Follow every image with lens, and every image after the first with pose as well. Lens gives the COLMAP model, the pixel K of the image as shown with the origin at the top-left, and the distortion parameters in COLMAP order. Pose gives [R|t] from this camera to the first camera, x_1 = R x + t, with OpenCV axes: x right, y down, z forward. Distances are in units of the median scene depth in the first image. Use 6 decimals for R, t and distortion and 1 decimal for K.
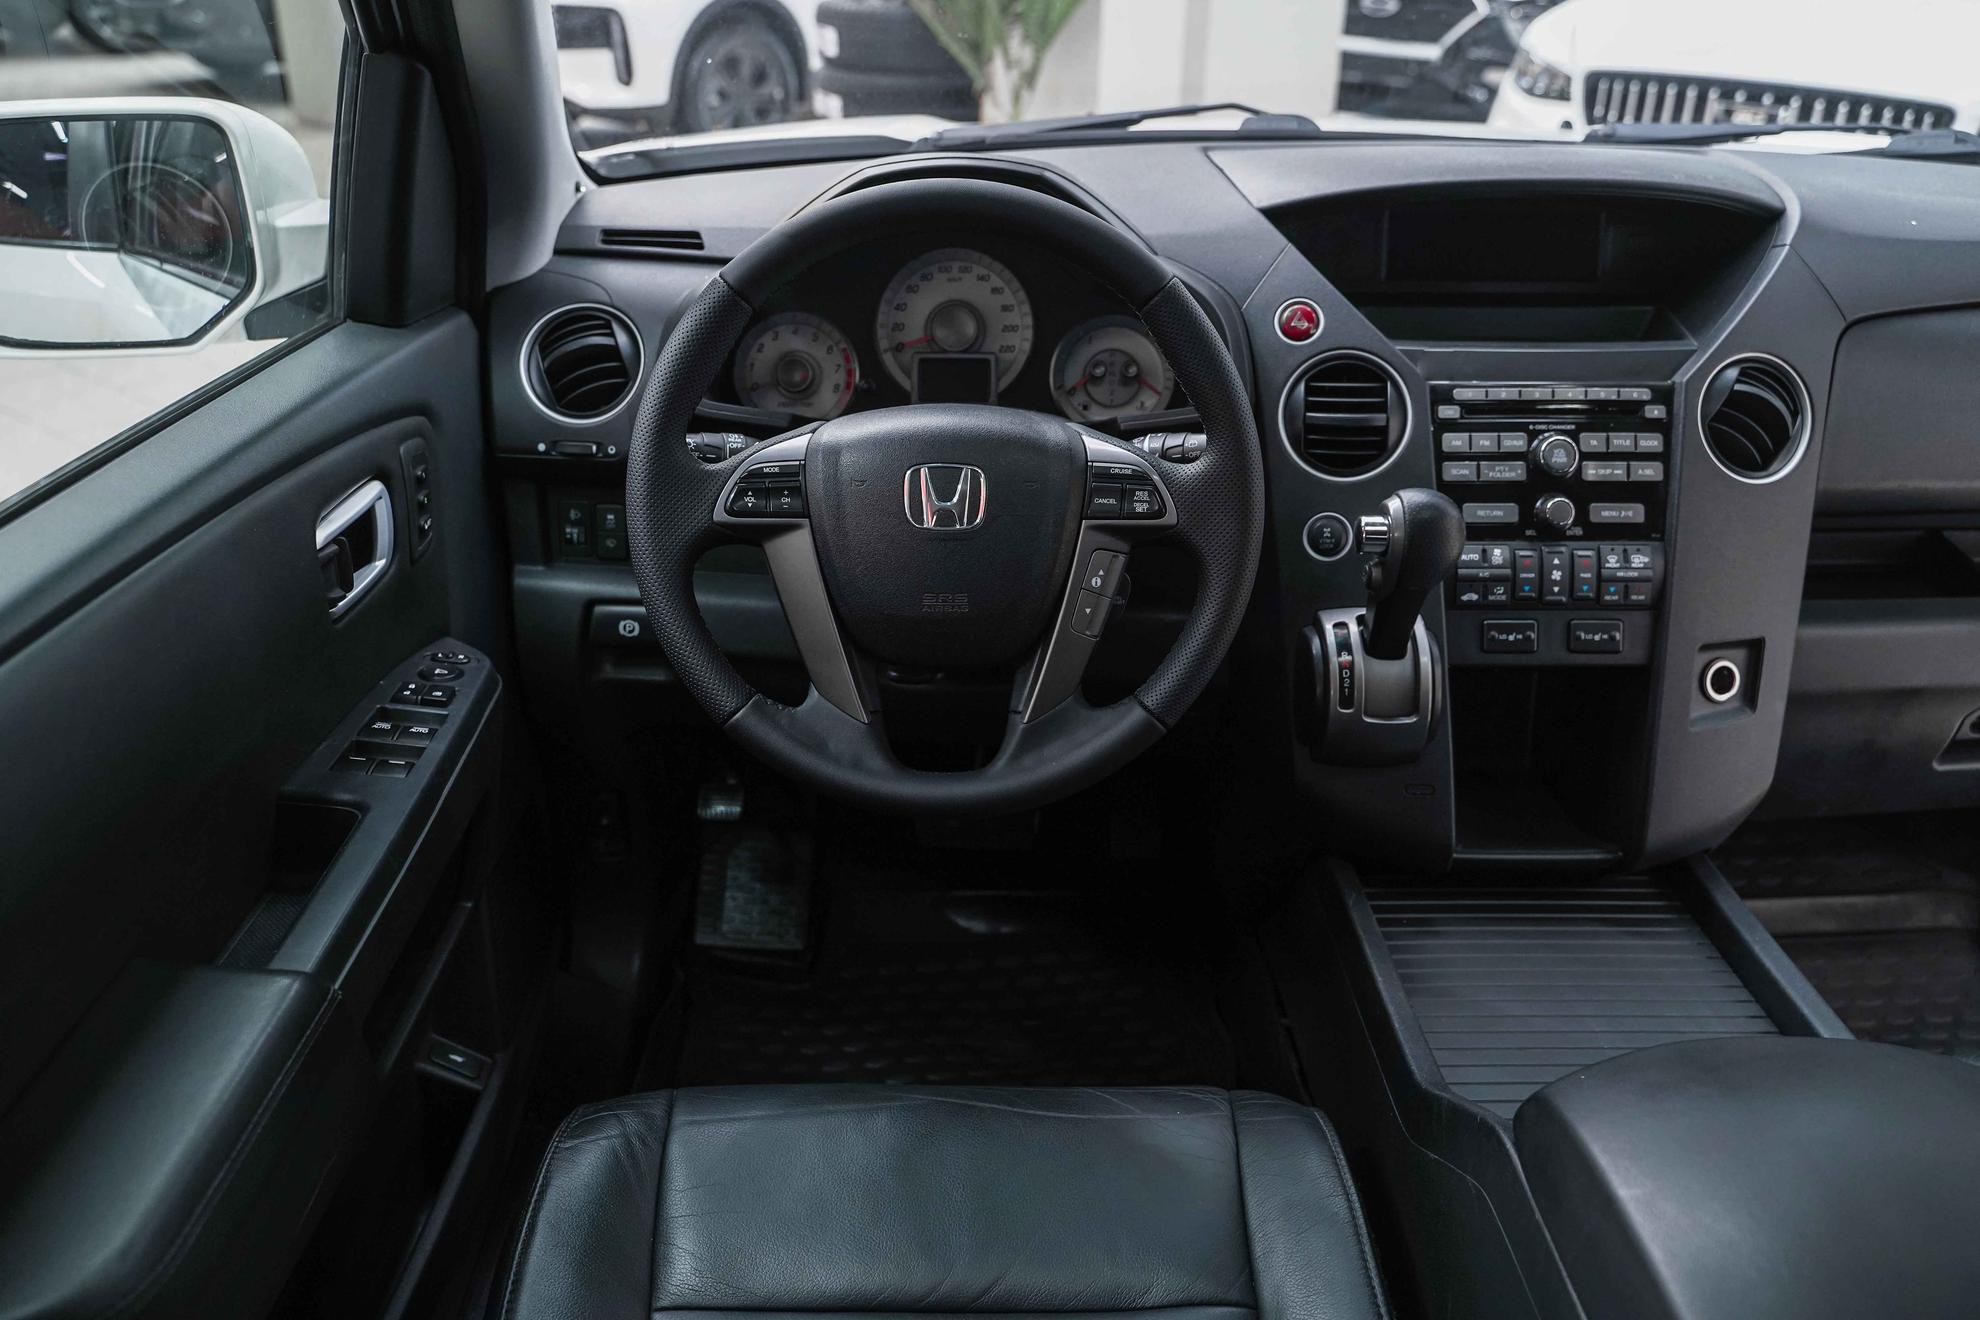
lens RADIAL K [[1612.5, 0, 990.0], [0, 1612.5, 660.0], [0, 0, 1]] dist [-0.005773, 0.007769]
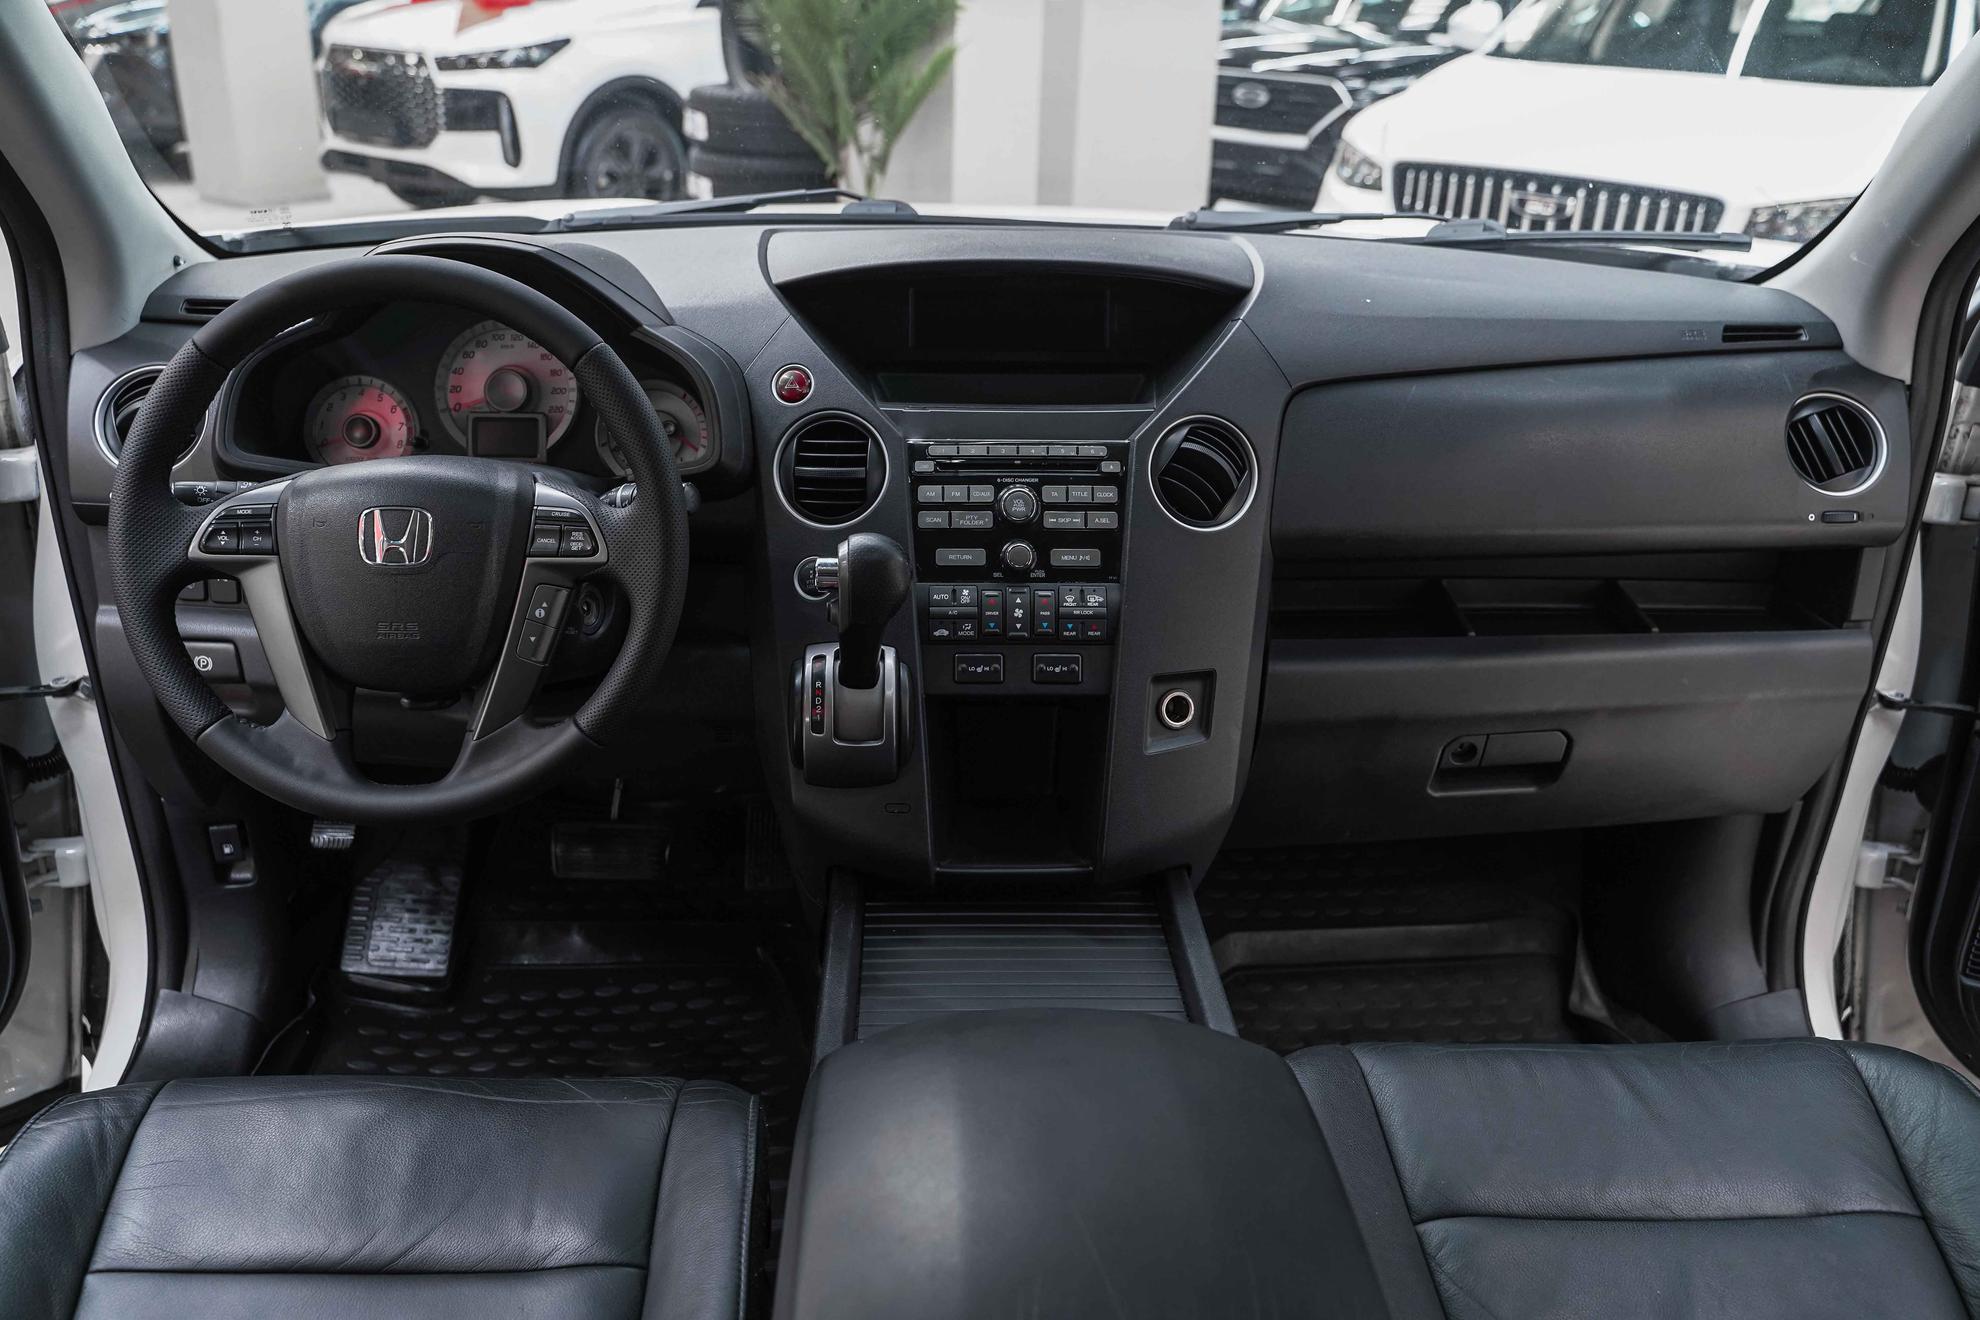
lens RADIAL K [[1612.5, 0, 990.0], [0, 1612.5, 660.0], [0, 0, 1]] dist [-0.005773, 0.007769]
pose [[0.999651, 0.001134, 0.026408, 0.300830], [0.000103, 0.998904, -0.046803, 0.031274], [-0.026432, 0.046790, 0.998555, -0.103505]]
